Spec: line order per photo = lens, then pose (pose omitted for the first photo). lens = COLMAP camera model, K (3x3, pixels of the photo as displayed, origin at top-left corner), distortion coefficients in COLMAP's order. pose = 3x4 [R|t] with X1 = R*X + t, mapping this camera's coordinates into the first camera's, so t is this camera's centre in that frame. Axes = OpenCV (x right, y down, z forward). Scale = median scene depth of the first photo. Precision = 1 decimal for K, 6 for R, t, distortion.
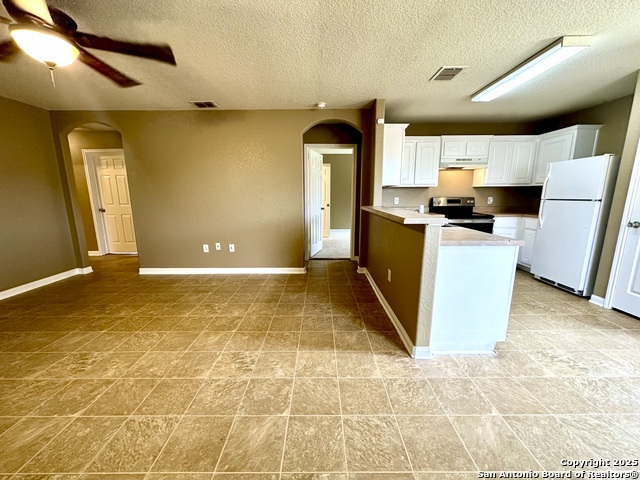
lens RADIAL K [[255.5, 0, 320.6], [0, 255.5, 244.2], [0, 0, 1]] dist [-0.002056, 0.000593]
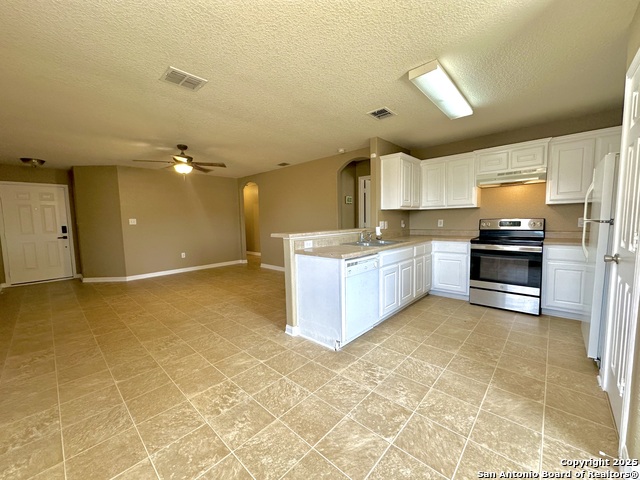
lens RADIAL K [[255.5, 0, 314.0], [0, 255.5, 234.3], [0, 0, 1]] dist [-0.002056, 0.000593]
pose [[0.728886, 0.029539, -0.683997, 0.651301], [-0.112624, 0.990631, -0.077234, -0.001128], [0.675308, 0.133330, 0.725385, 0.002145]]
